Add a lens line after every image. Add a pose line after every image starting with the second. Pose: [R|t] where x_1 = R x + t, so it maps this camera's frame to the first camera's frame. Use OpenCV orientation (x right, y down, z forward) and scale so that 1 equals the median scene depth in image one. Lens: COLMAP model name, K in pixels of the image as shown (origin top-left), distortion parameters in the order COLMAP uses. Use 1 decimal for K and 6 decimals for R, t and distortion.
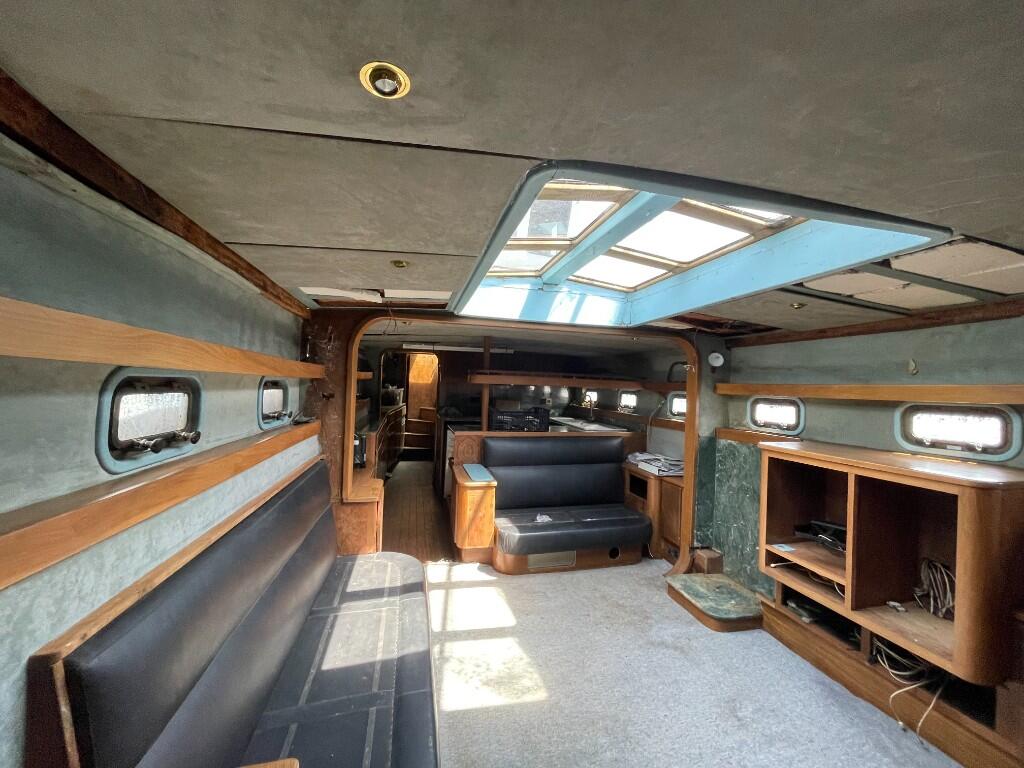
lens RADIAL K [[413.7, 0, 511.6], [0, 413.7, 380.9], [0, 0, 1]] dist [-0.003057, 0.000282]
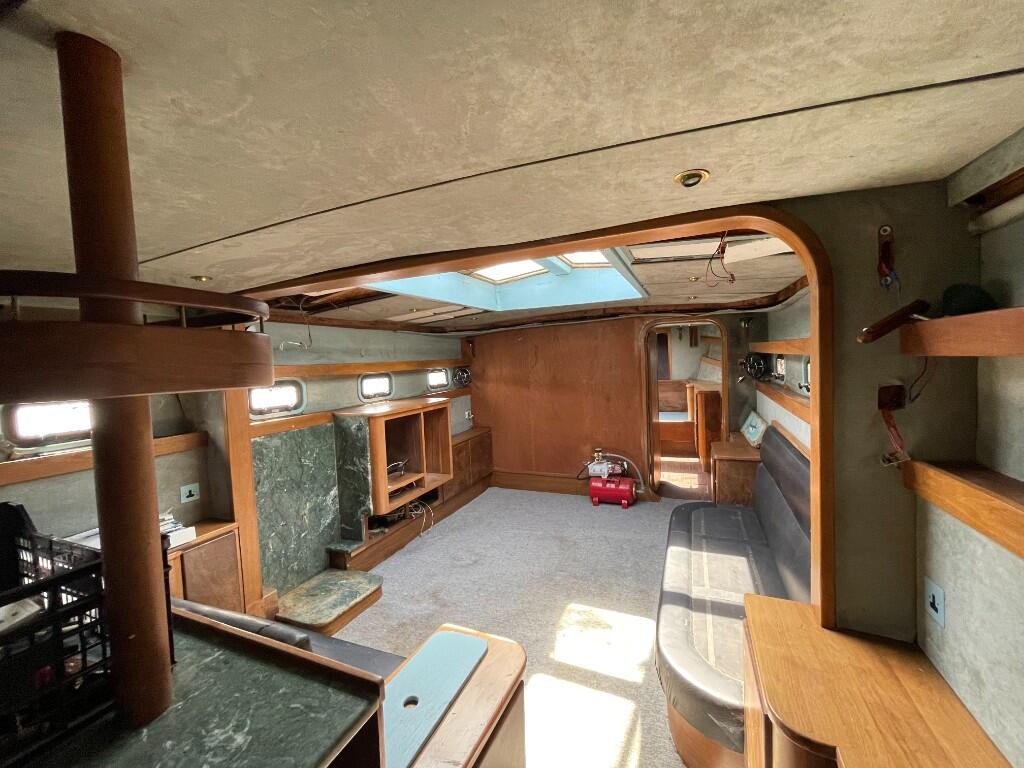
lens RADIAL K [[413.7, 0, 511.6], [0, 413.7, 380.9], [0, 0, 1]] dist [-0.003057, 0.000282]
pose [[-0.796797, -0.029175, 0.603543, -0.484342], [0.009210, 0.998131, 0.060409, -0.011909], [-0.604177, 0.053692, -0.795039, 1.914044]]
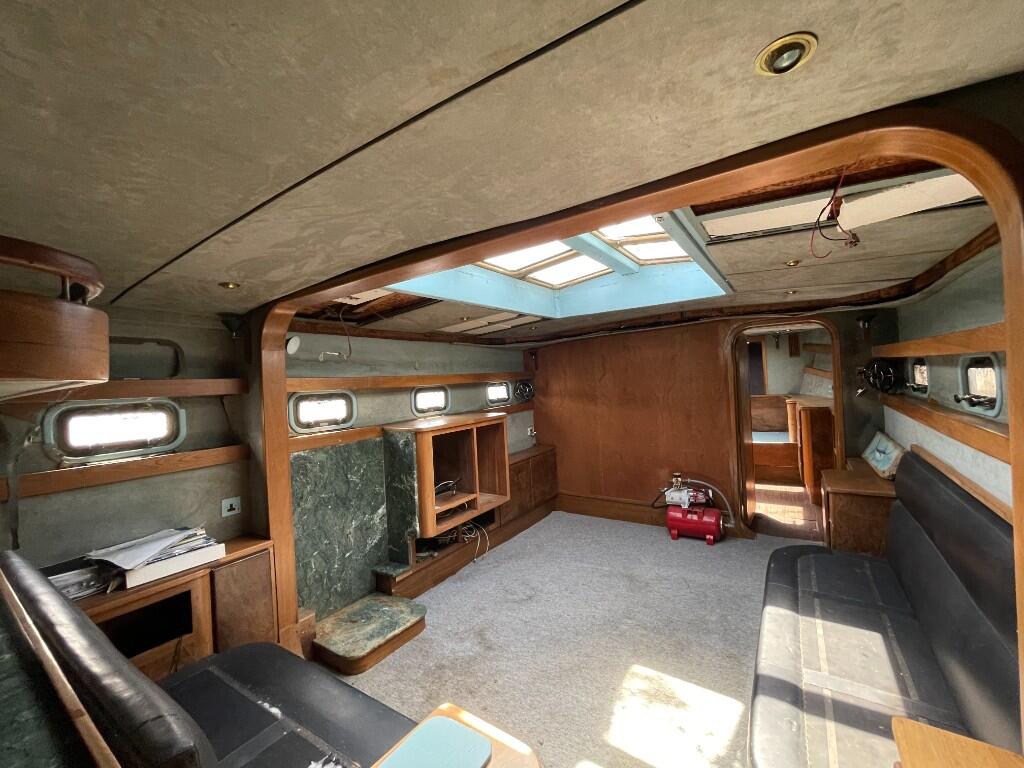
lens RADIAL K [[414.6, 0, 513.2], [0, 414.6, 380.8], [0, 0, 1]] dist [-0.013873, 0.009010]
pose [[-0.672427, 0.000504, 0.740164, -0.446403], [0.019798, 0.999654, 0.017306, 0.009172], [-0.739899, 0.026291, -0.672204, 1.759517]]
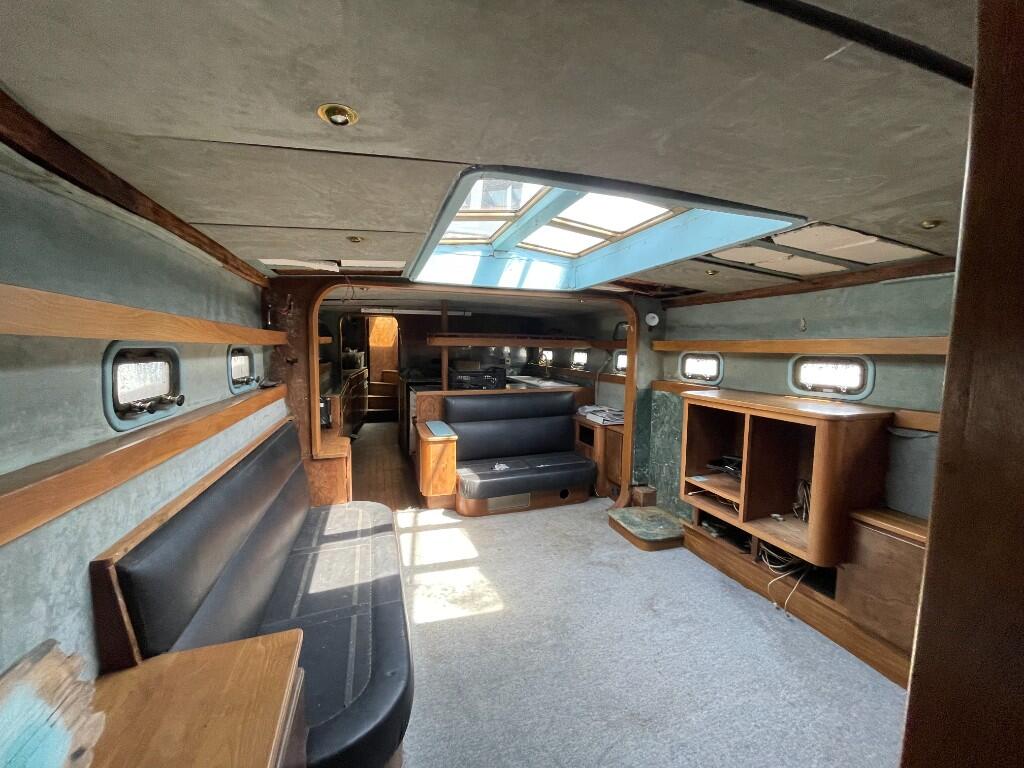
lens RADIAL K [[413.7, 0, 511.6], [0, 413.7, 380.9], [0, 0, 1]] dist [-0.003057, 0.000282]
pose [[0.996019, -0.029361, 0.084171, 0.029786], [0.021138, 0.995062, 0.096975, -0.004739], [-0.086603, -0.094810, 0.991721, -0.120287]]
